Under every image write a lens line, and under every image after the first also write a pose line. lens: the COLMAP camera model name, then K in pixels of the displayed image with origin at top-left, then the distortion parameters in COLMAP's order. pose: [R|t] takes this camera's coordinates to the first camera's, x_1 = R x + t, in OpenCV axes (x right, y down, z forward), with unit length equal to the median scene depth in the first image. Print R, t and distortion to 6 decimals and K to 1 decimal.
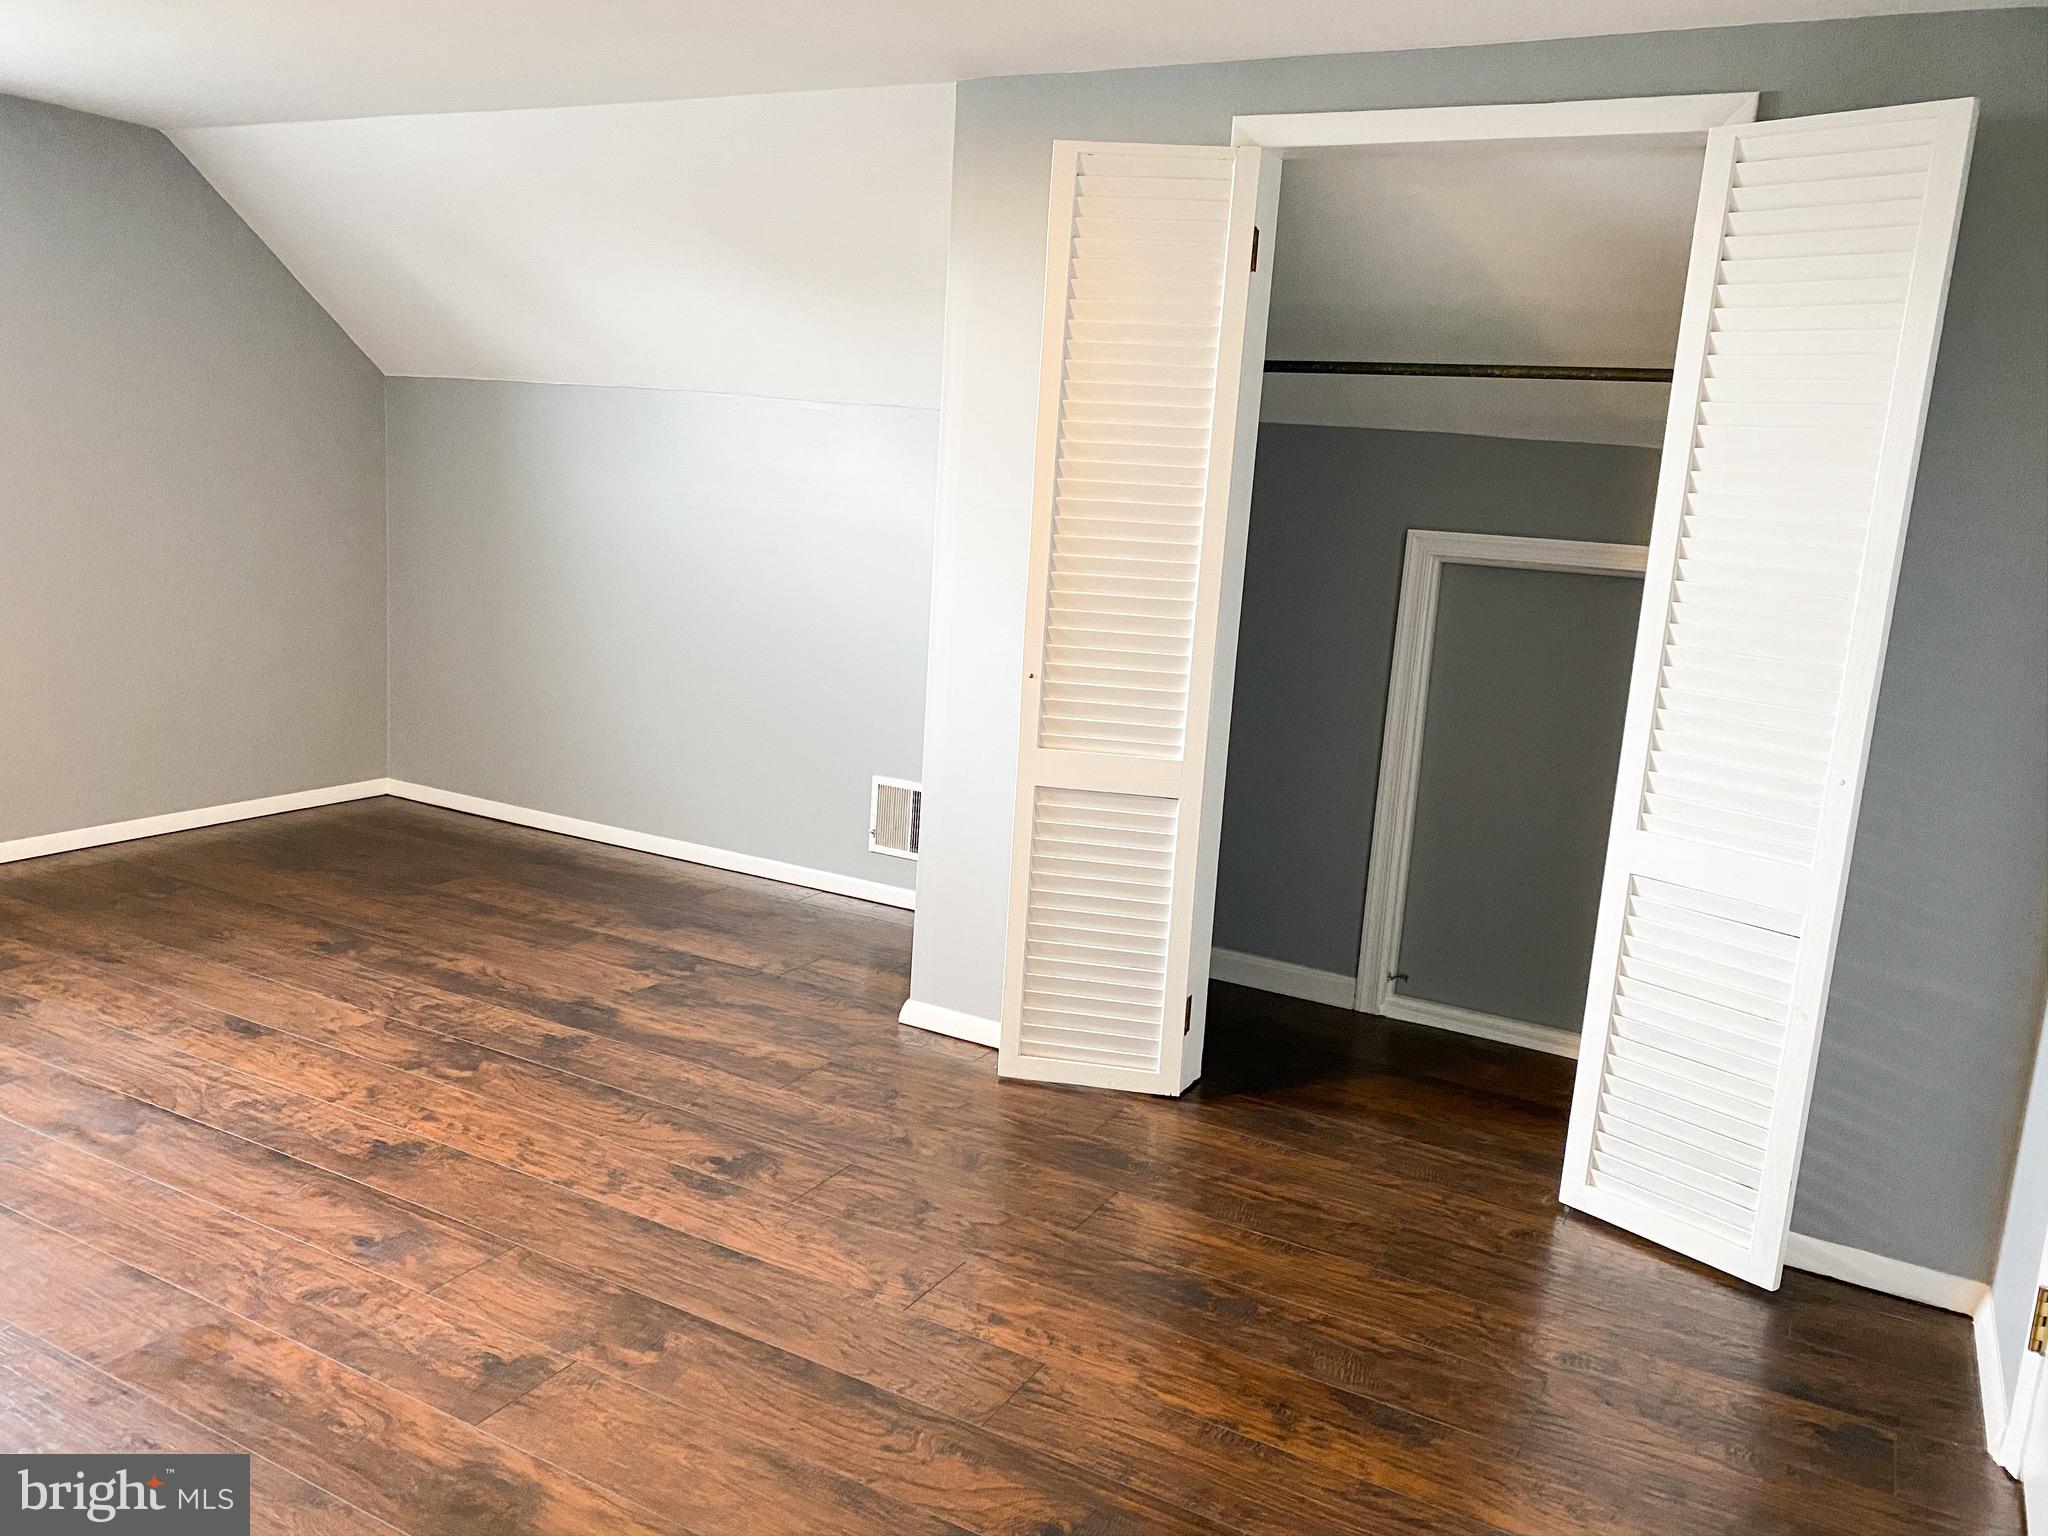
lens RADIAL K [[1562.3, 0, 1022.4], [0, 1562.3, 755.3], [0, 0, 1]] dist [0.052310, -0.080571]
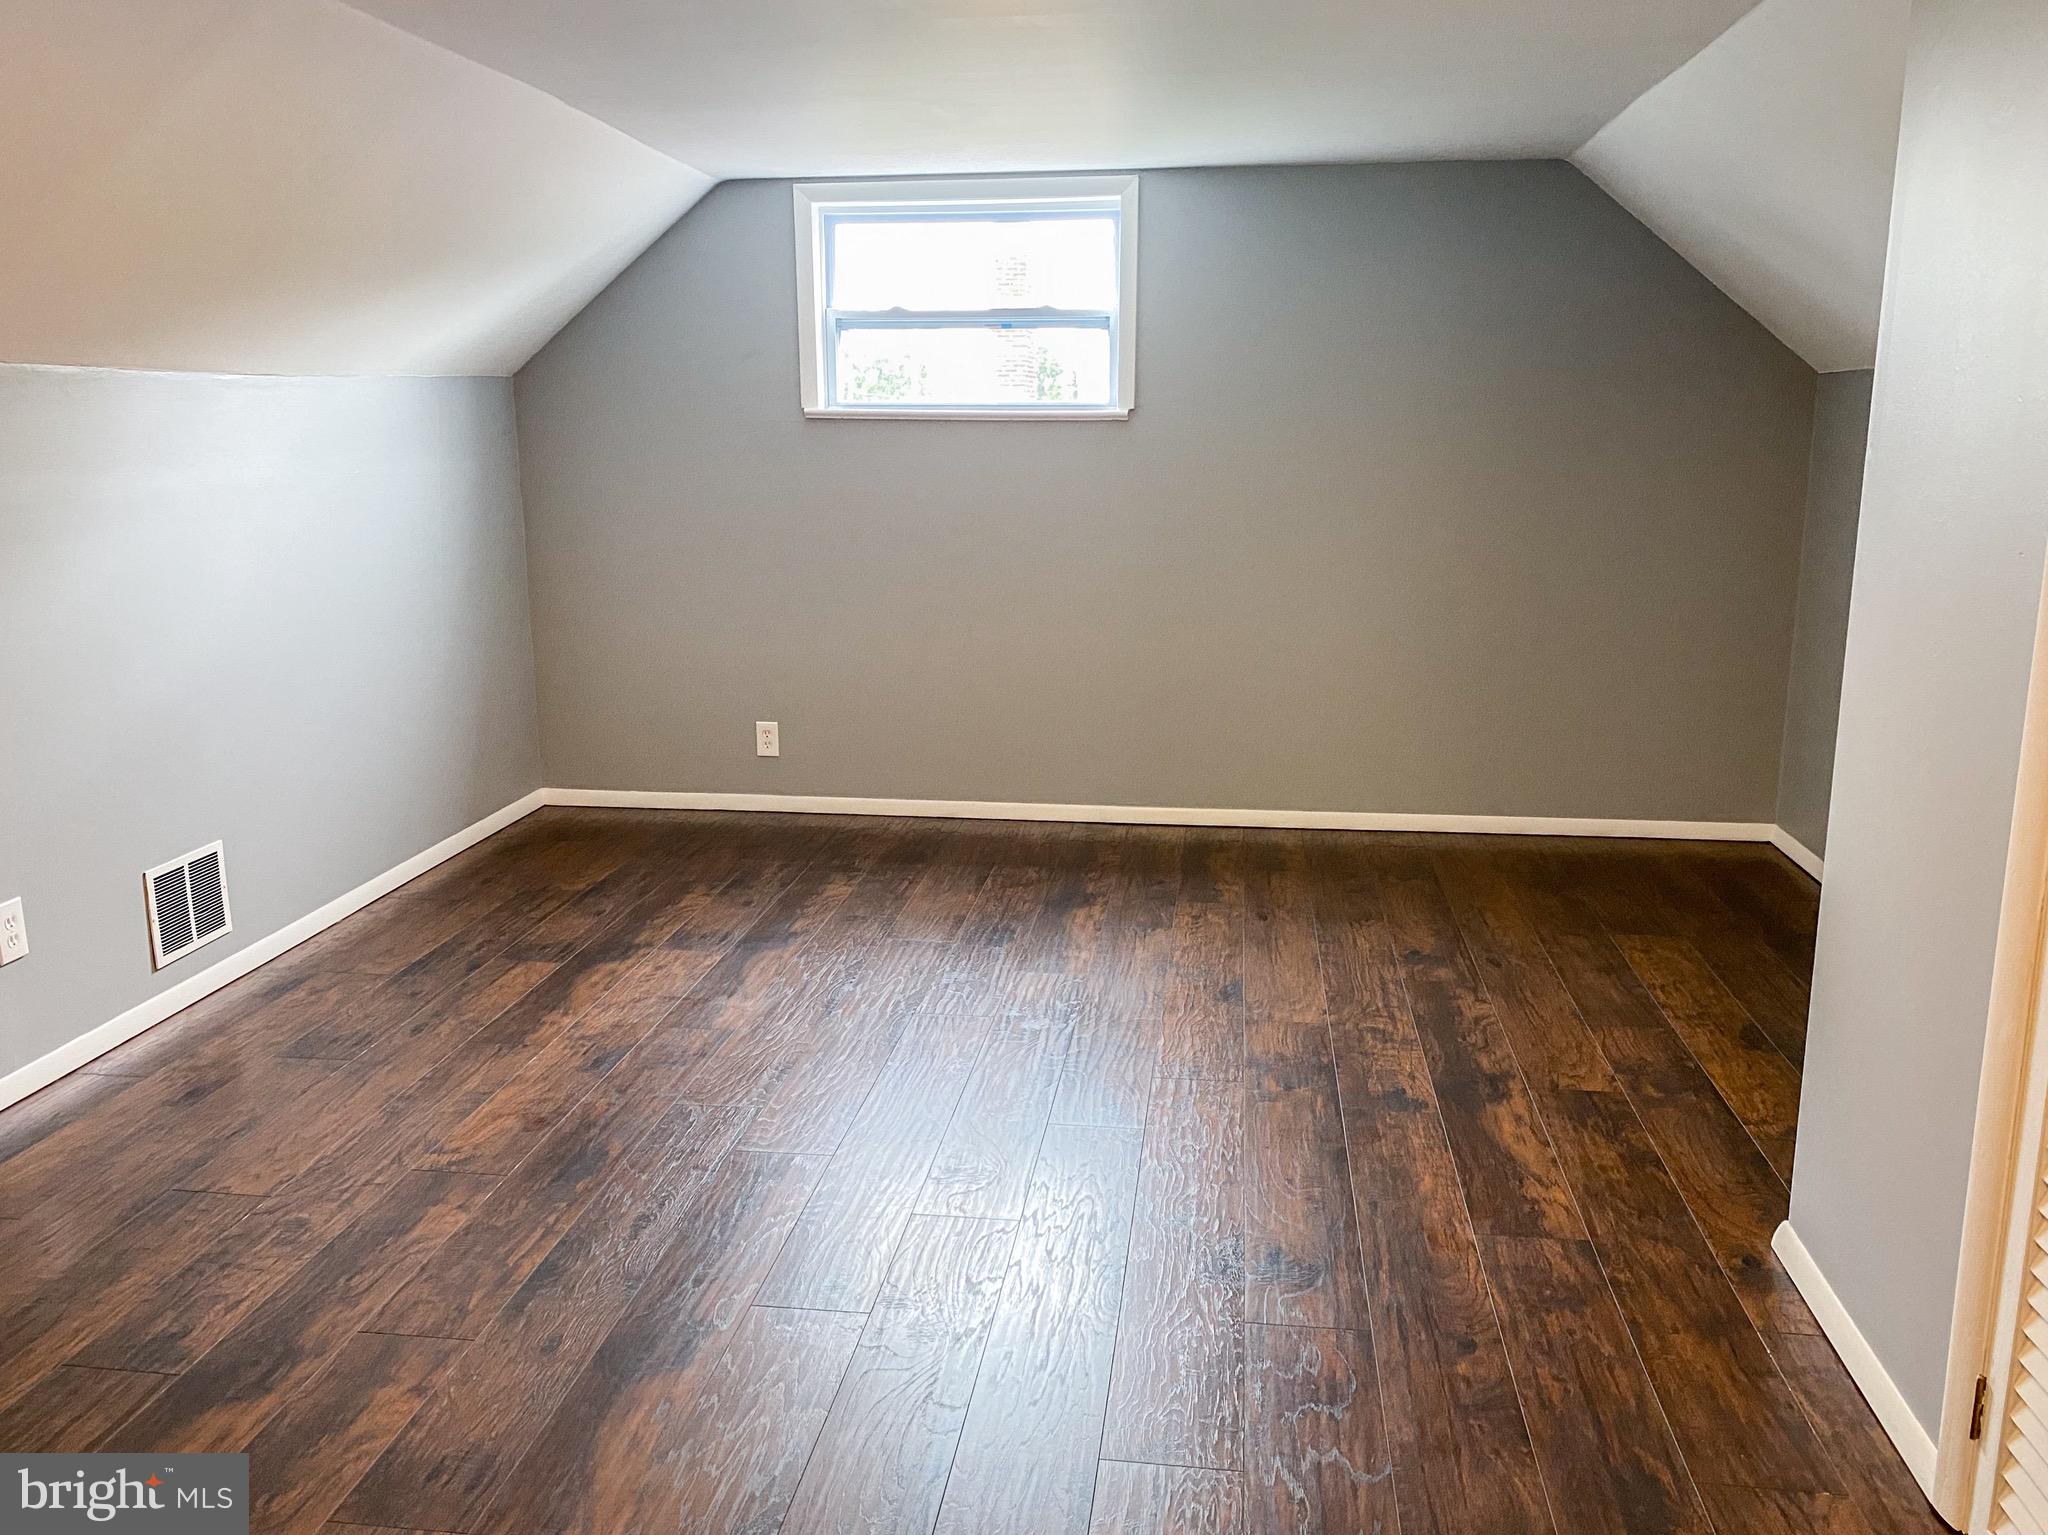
lens RADIAL K [[1619.0, 0, 1022.6], [0, 1619.0, 769.6], [0, 0, 1]] dist [-0.001146, 0.009093]
pose [[0.370241, 0.137222, -0.918745, 0.476951], [-0.144992, 0.985444, 0.088755, -0.061279], [0.917551, 0.100350, 0.384748, 0.424118]]
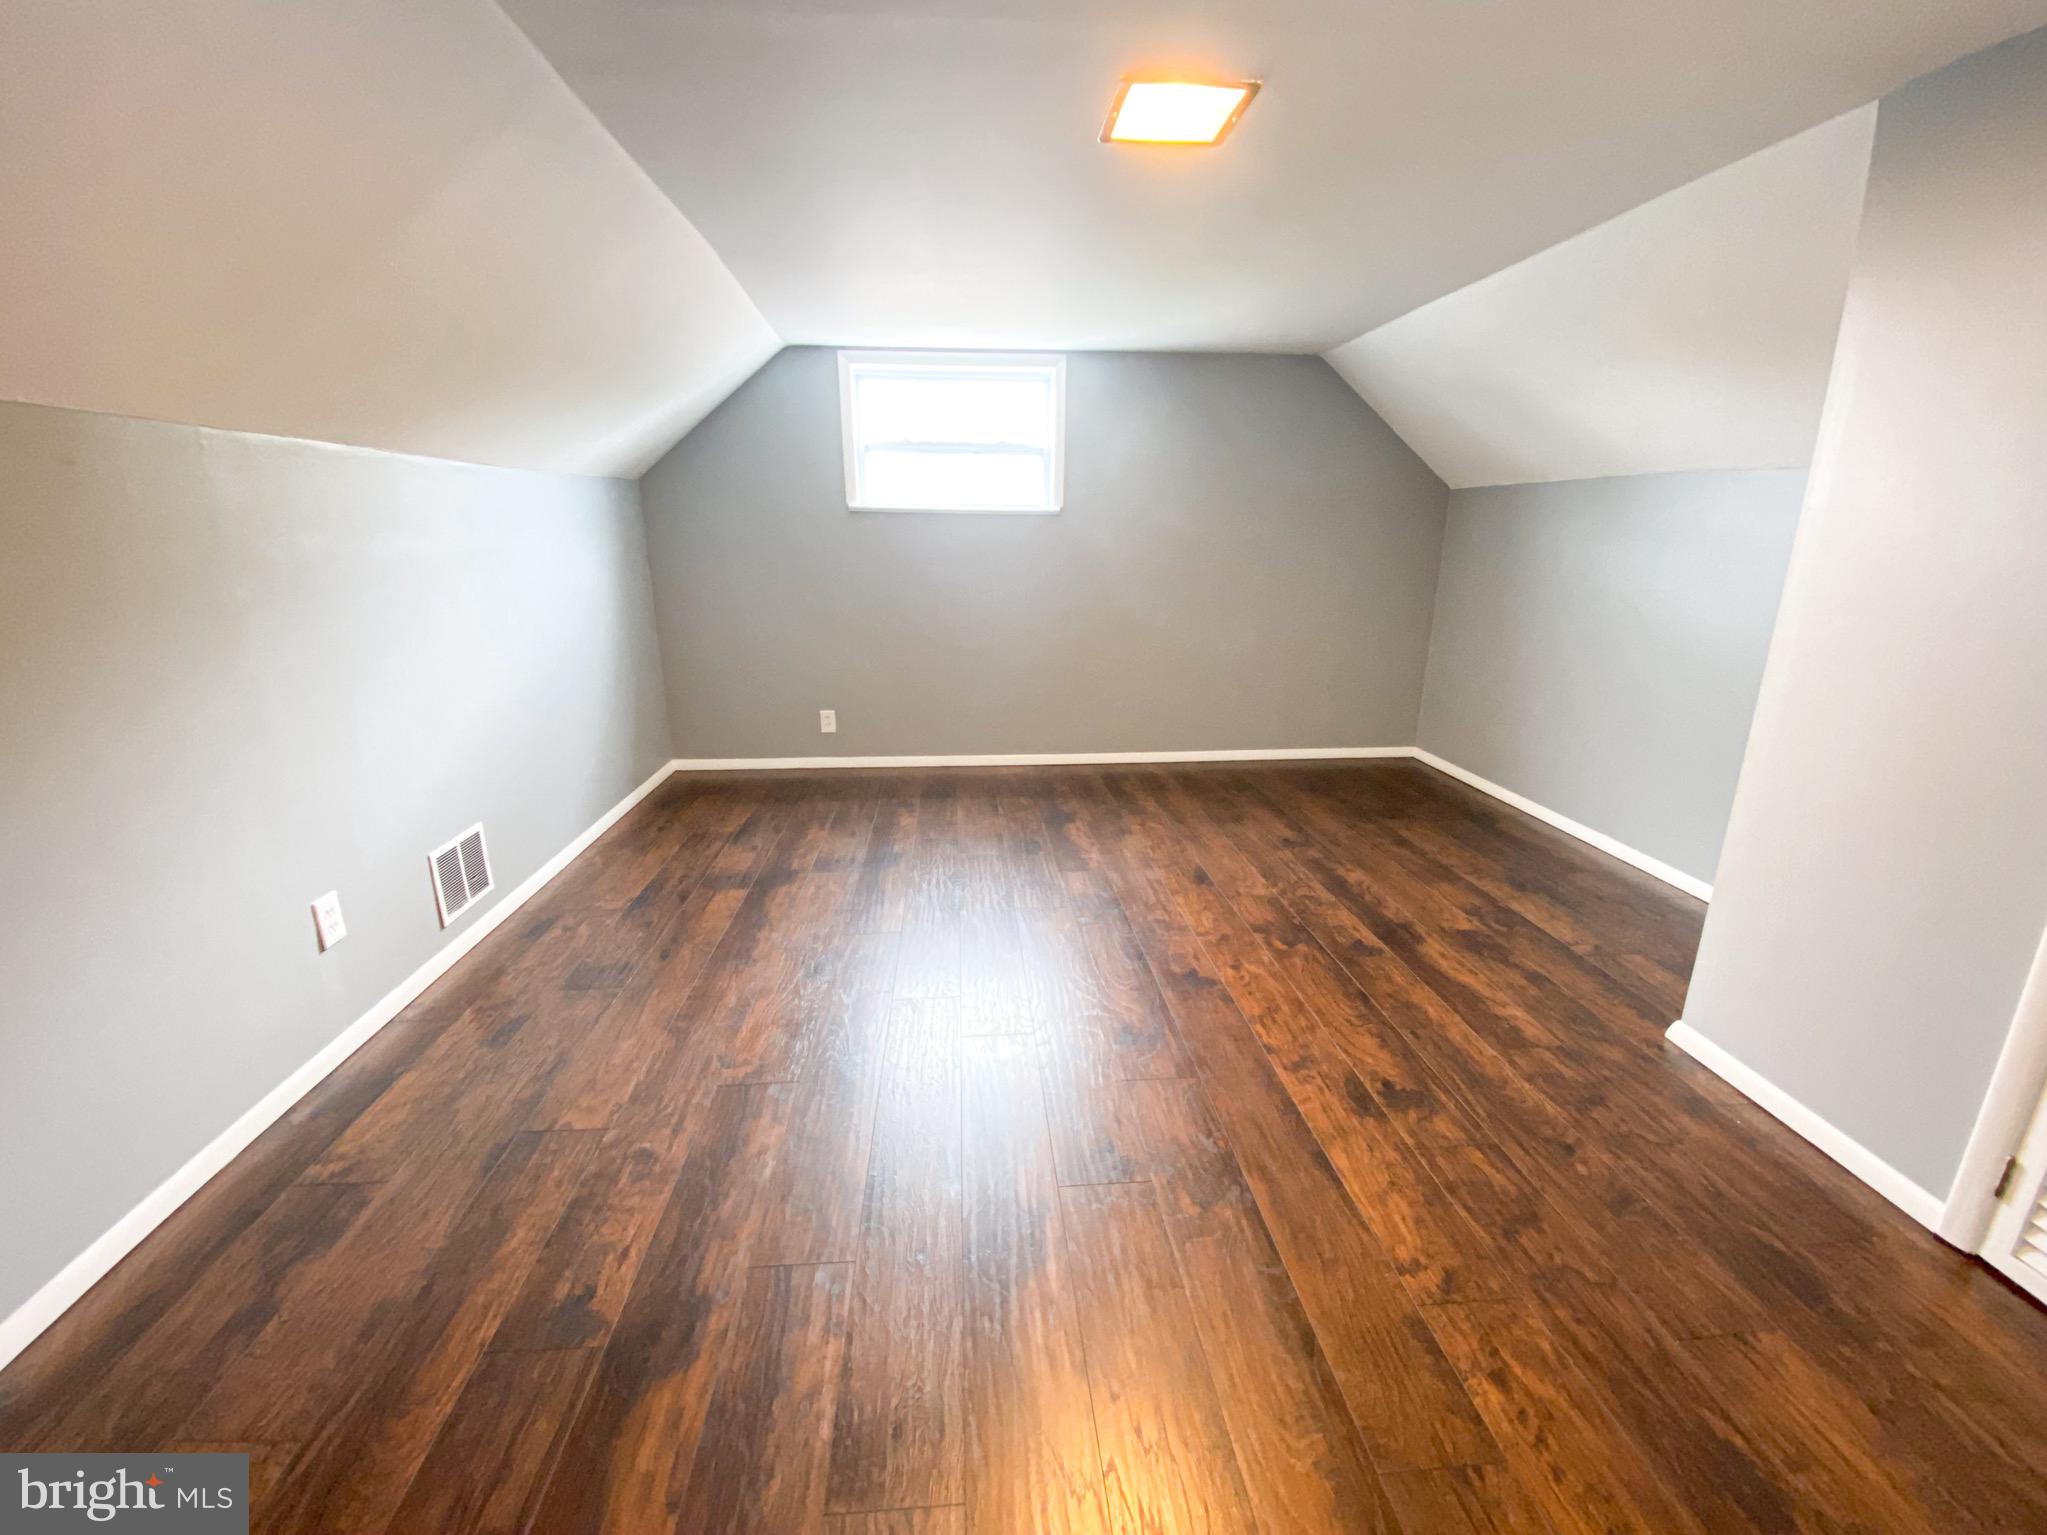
lens RADIAL K [[841.2, 0, 1020.9], [0, 841.2, 767.5], [0, 0, 1]] dist [0.036288, -0.029023]
pose [[0.552835, 0.167070, -0.816371, 0.136222], [-0.119938, 0.985447, 0.120451, -0.034517], [0.824614, 0.031324, 0.564828, 0.313974]]
